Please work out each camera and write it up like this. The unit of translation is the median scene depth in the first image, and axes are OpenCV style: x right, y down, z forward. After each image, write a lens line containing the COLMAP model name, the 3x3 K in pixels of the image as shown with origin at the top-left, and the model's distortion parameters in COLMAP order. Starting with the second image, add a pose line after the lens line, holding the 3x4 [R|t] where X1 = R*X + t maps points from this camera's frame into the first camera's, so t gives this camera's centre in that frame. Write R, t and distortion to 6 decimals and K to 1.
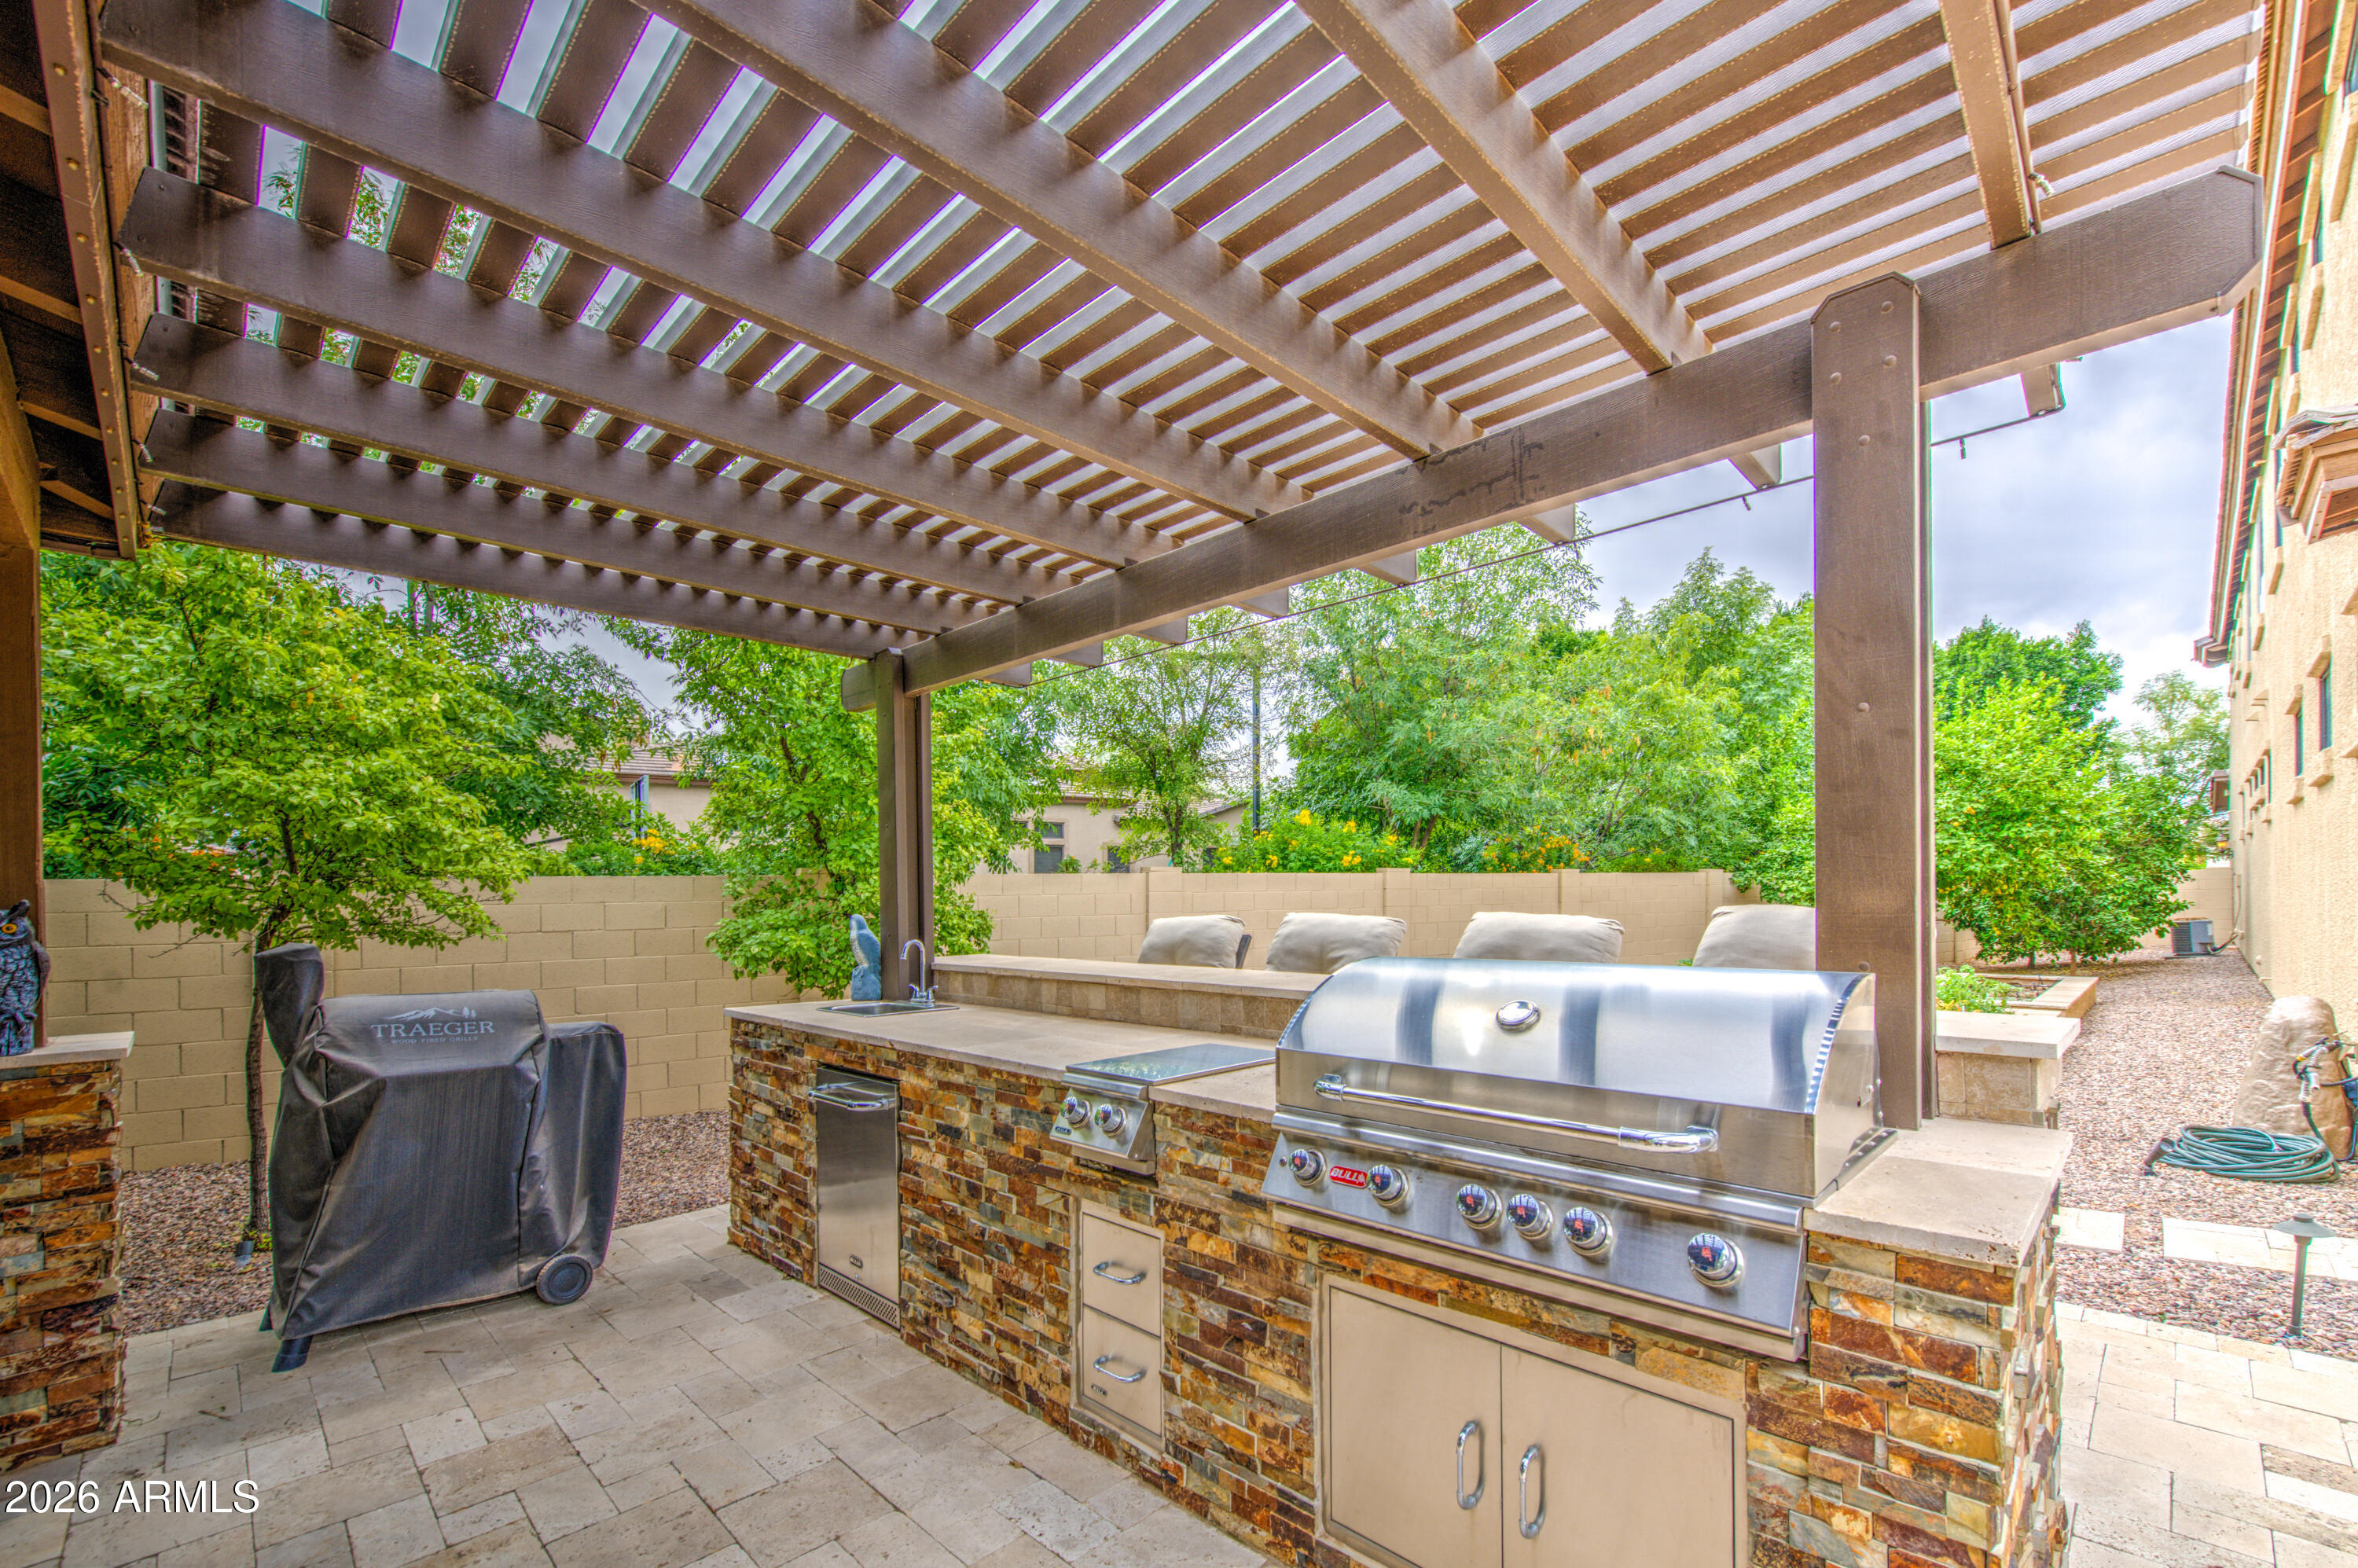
lens RADIAL K [[993.4, 0, 1207.9], [0, 993.4, 886.8], [0, 0, 1]] dist [0.001897, -0.000325]
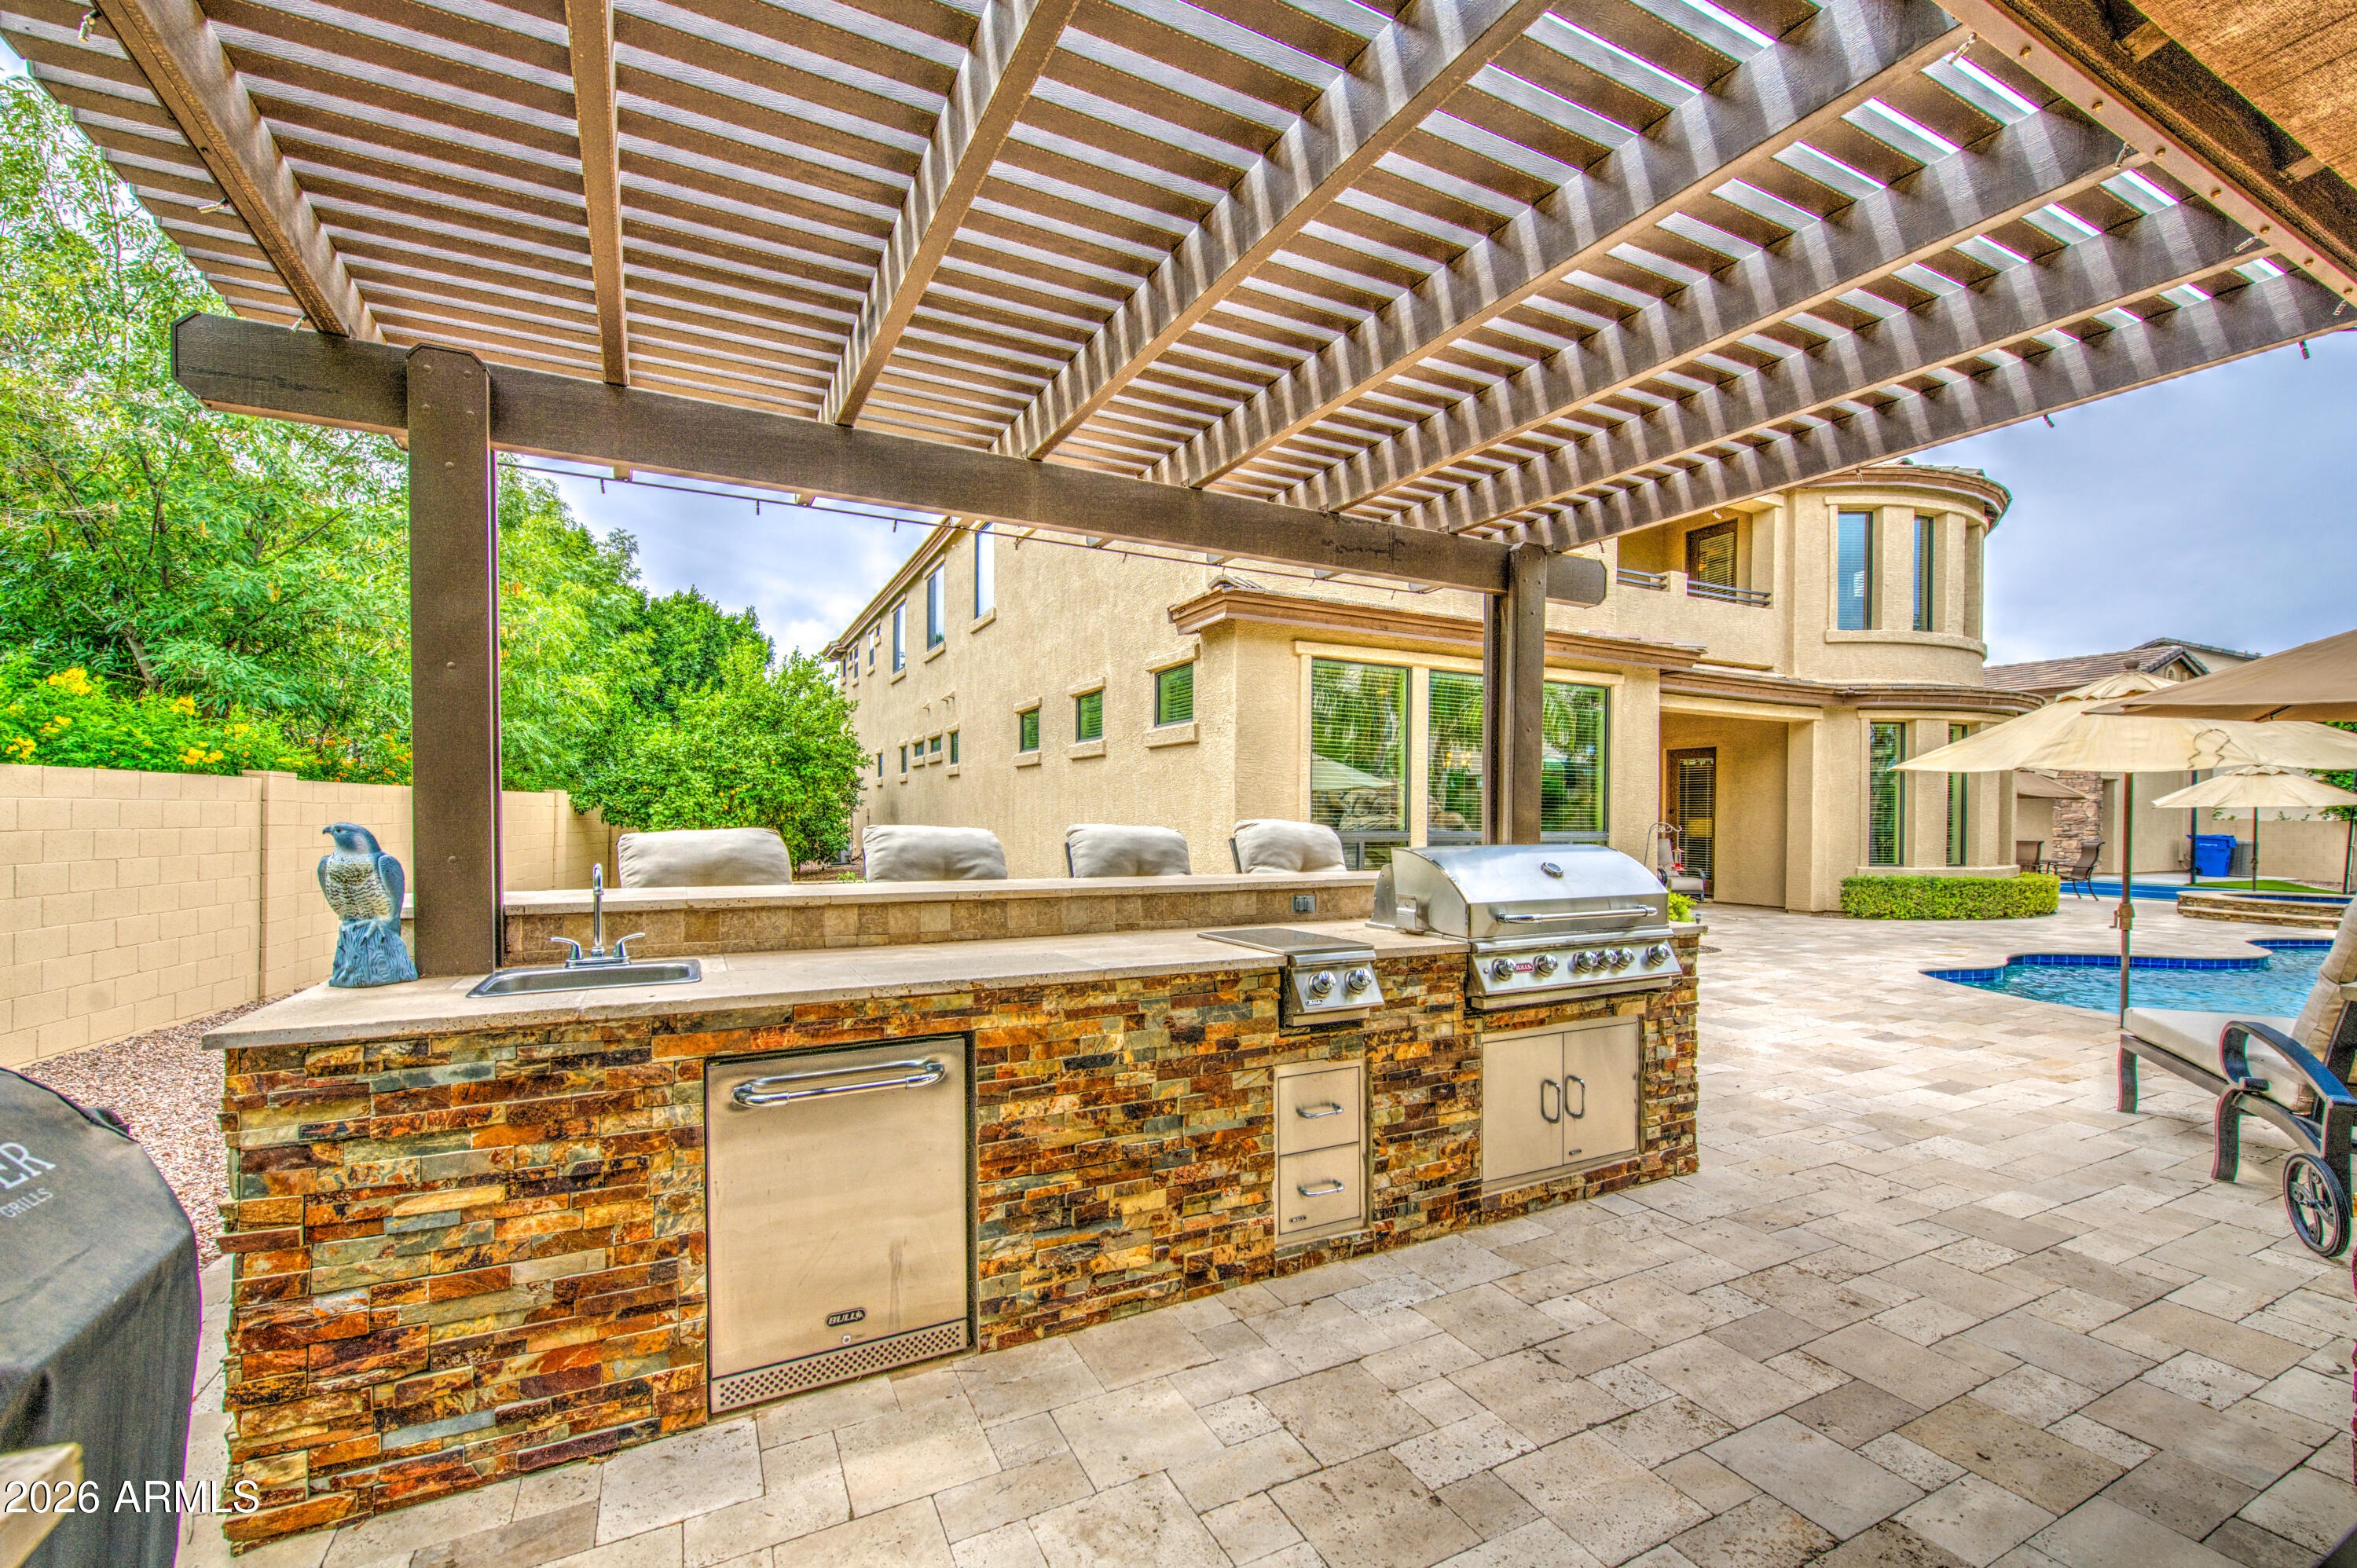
lens RADIAL K [[973.3, 0, 1174.8], [0, 973.3, 834.2], [0, 0, 1]] dist [0.000717, -0.000192]
pose [[0.321035, -0.001085, 0.947067, -0.232550], [-0.018329, 0.999805, 0.007359, 0.007835], [-0.946890, -0.019721, 0.320953, 0.144126]]
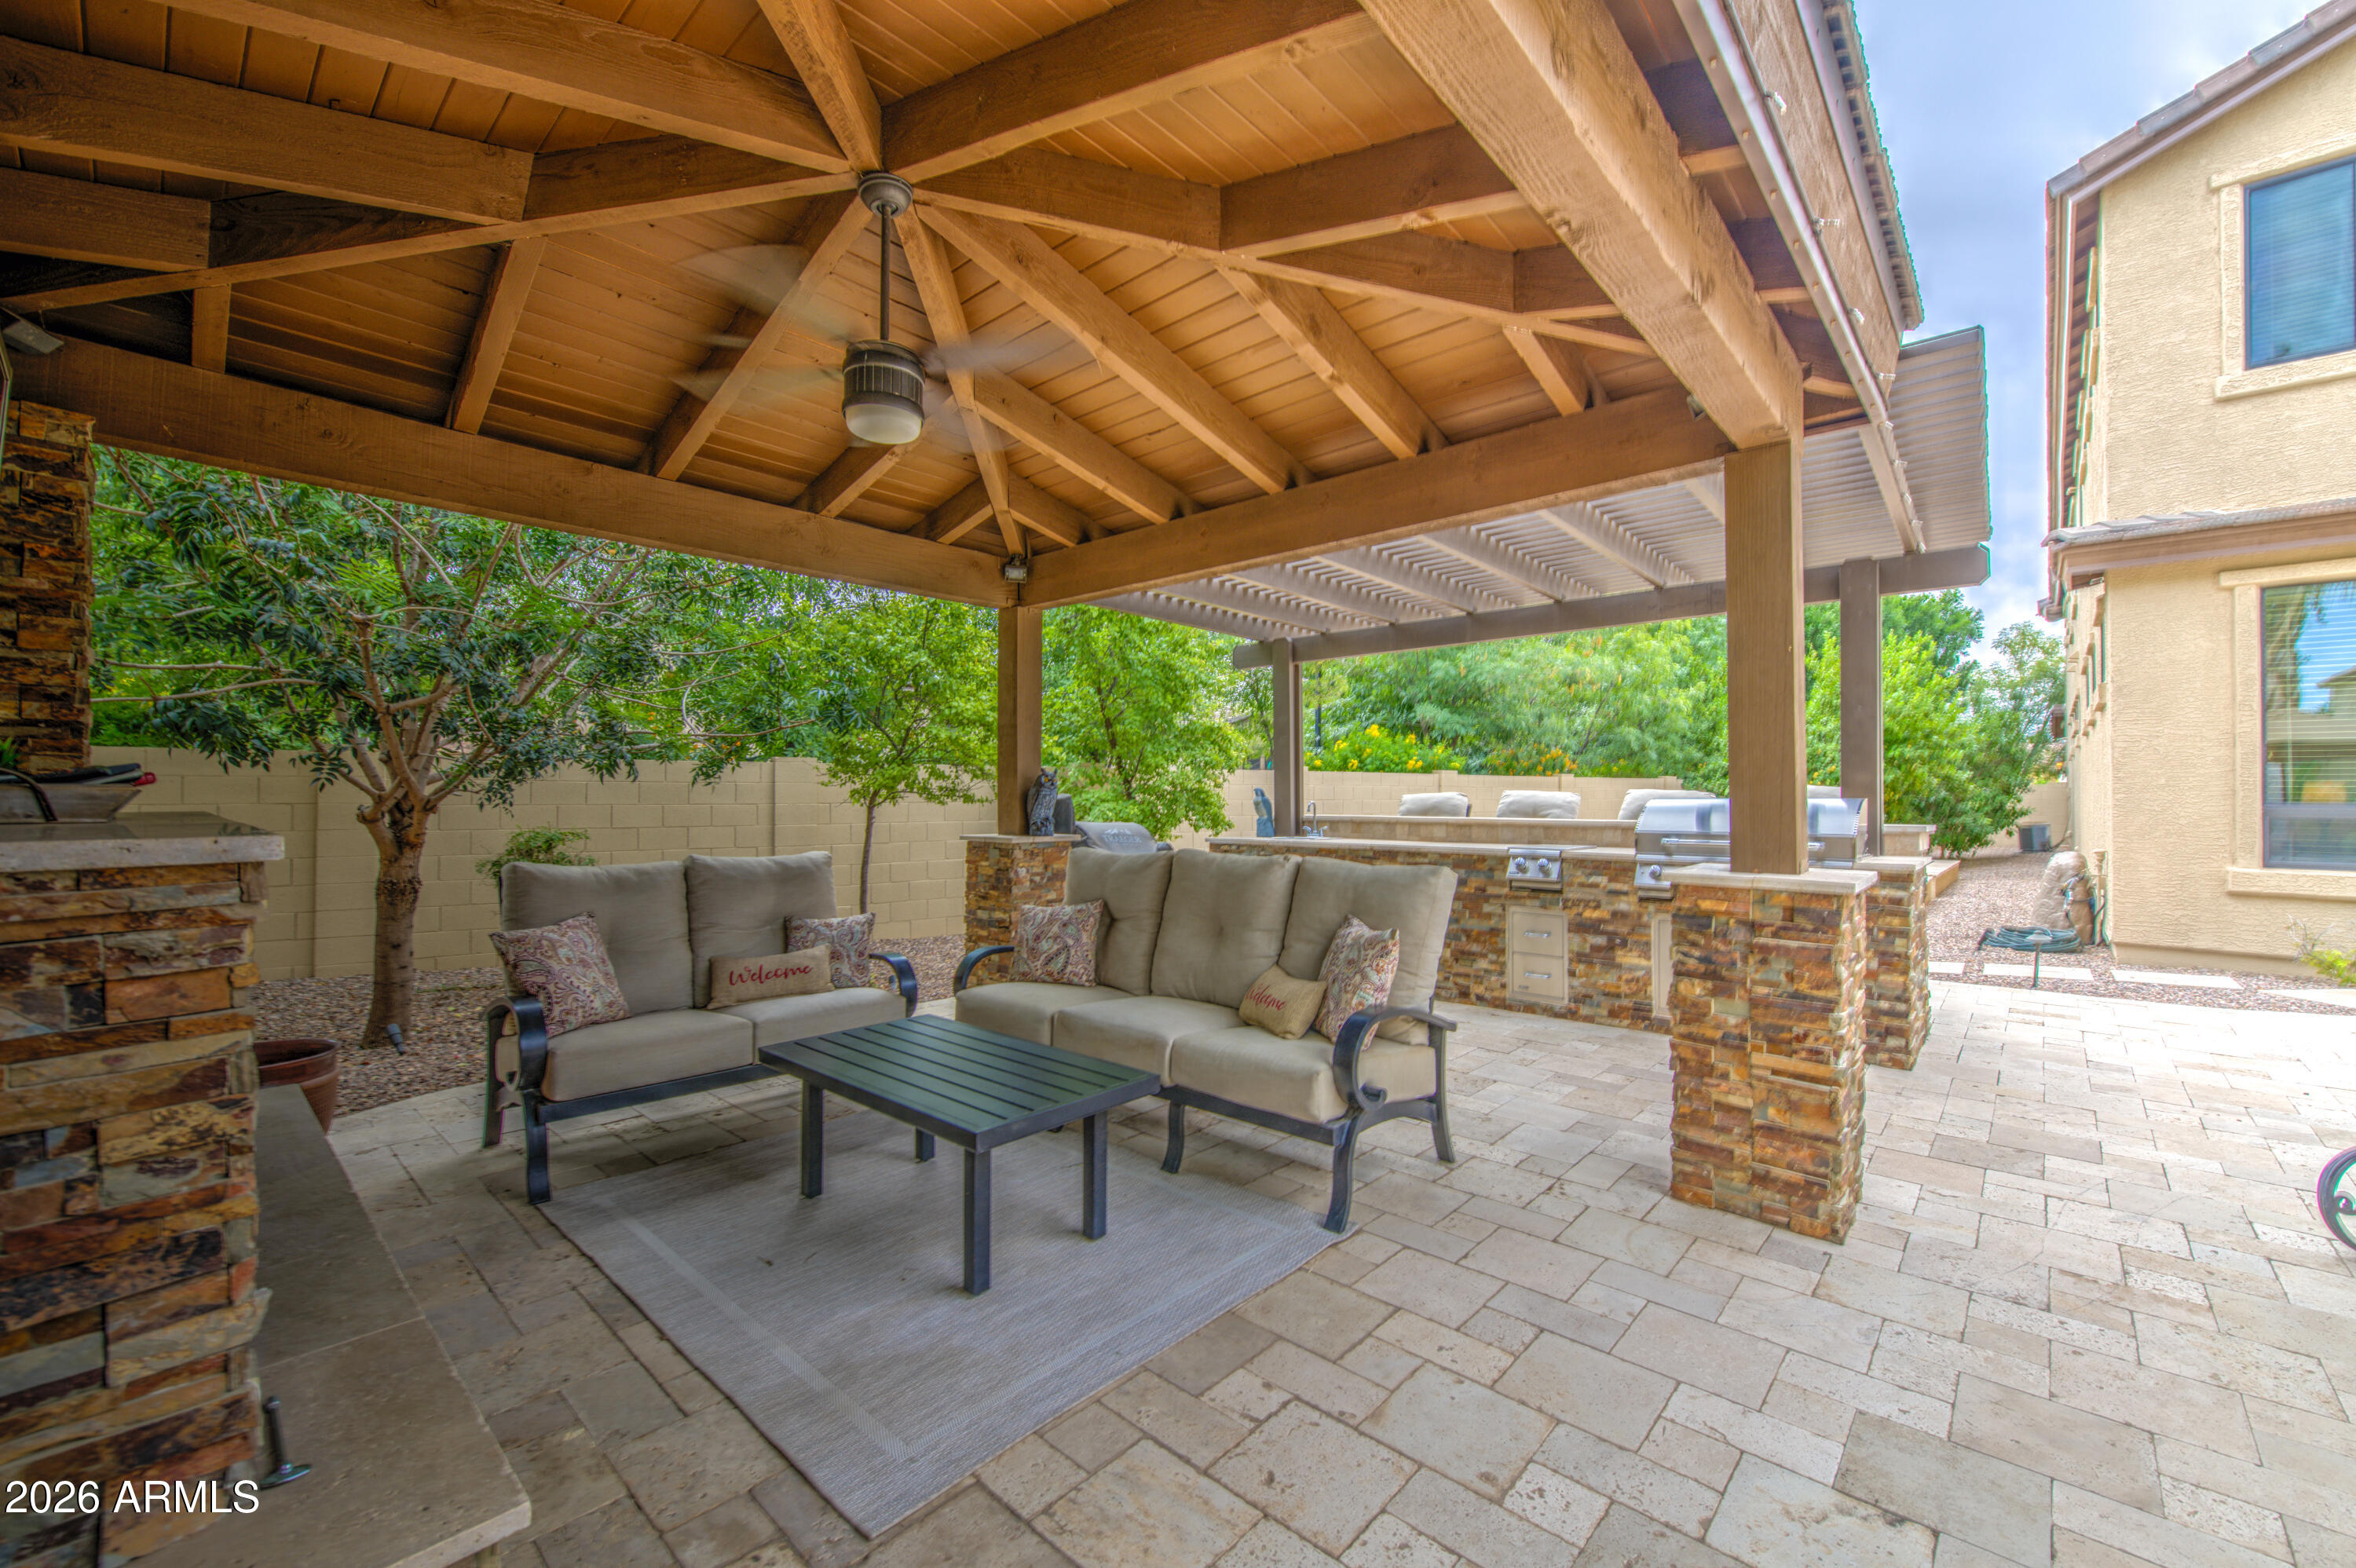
lens RADIAL K [[944.6, 0, 1179.4], [0, 944.6, 771.8], [0, 0, 1]] dist [-0.000745, 0.000020]
pose [[0.999296, 0.016580, 0.033664, -0.183835], [-0.015897, 0.999664, -0.020457, 0.011647], [-0.033992, 0.019907, 0.999224, -0.218060]]
